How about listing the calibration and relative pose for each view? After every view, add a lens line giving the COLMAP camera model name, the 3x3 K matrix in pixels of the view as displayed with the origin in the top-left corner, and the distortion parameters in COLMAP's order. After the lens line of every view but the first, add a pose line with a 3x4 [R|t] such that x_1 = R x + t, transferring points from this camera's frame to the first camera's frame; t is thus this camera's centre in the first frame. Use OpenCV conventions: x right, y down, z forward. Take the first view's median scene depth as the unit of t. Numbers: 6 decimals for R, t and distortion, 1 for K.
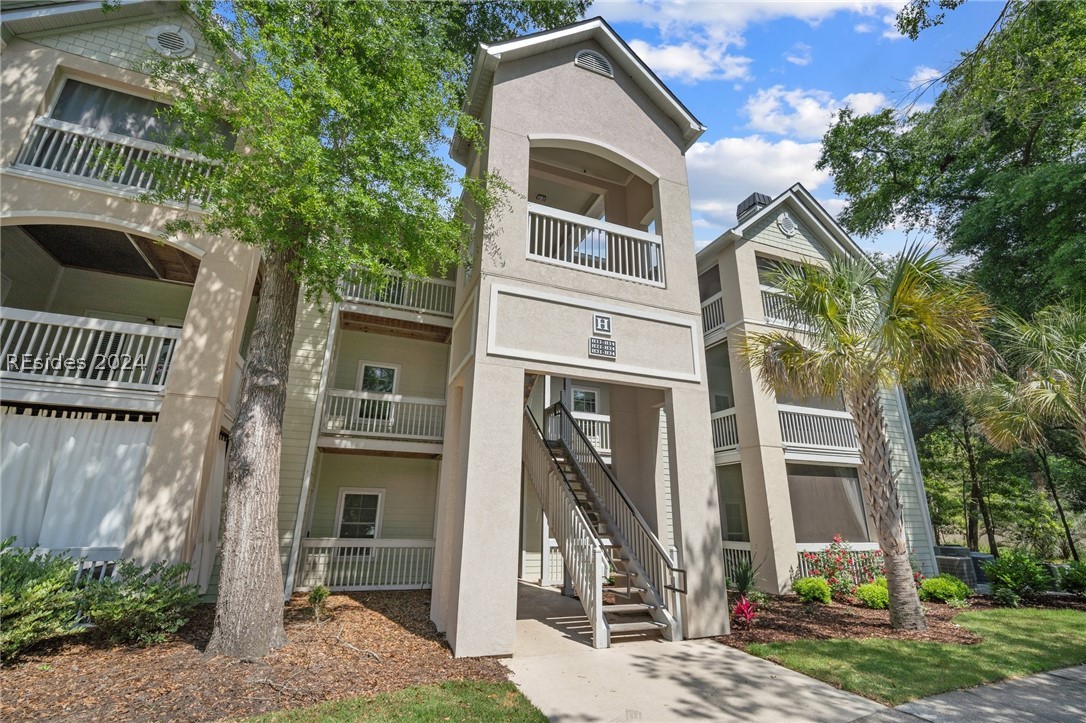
lens RADIAL K [[483.9, 0, 546.7], [0, 483.9, 358.9], [0, 0, 1]] dist [-0.011299, 0.000727]
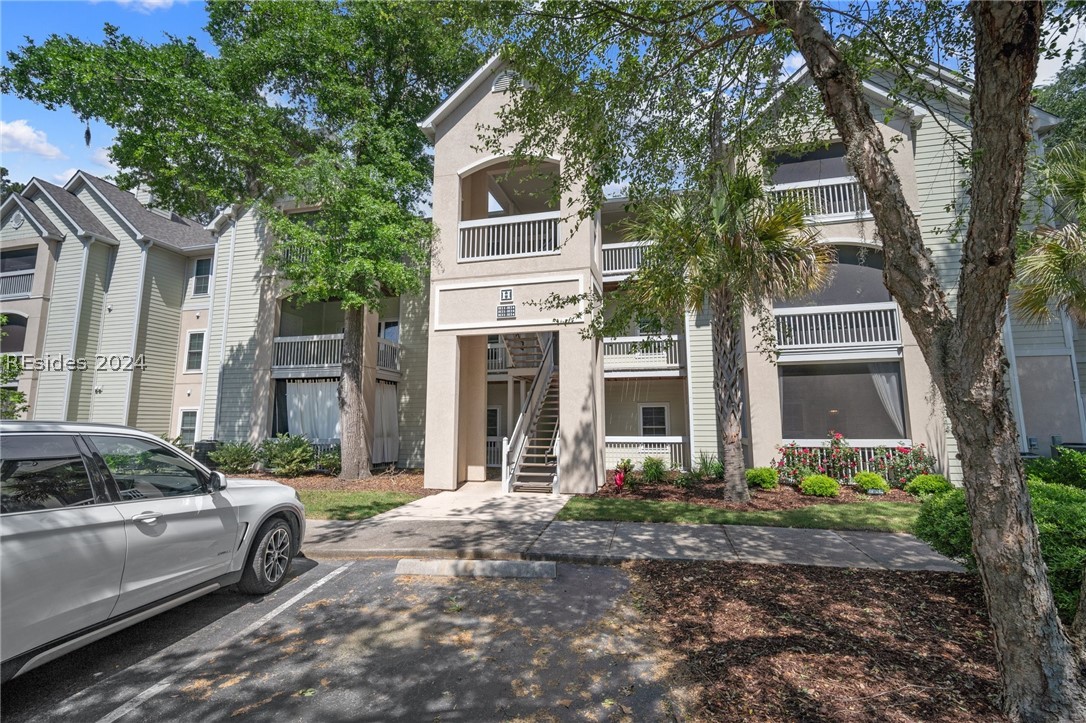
lens RADIAL K [[483.9, 0, 538.8], [0, 483.9, 363.7], [0, 0, 1]] dist [-0.011299, 0.000727]
pose [[0.809003, -0.090381, -0.580814, 1.055142], [0.198126, 0.972215, 0.124678, -0.033060], [0.553407, -0.215939, 0.804432, -0.190345]]
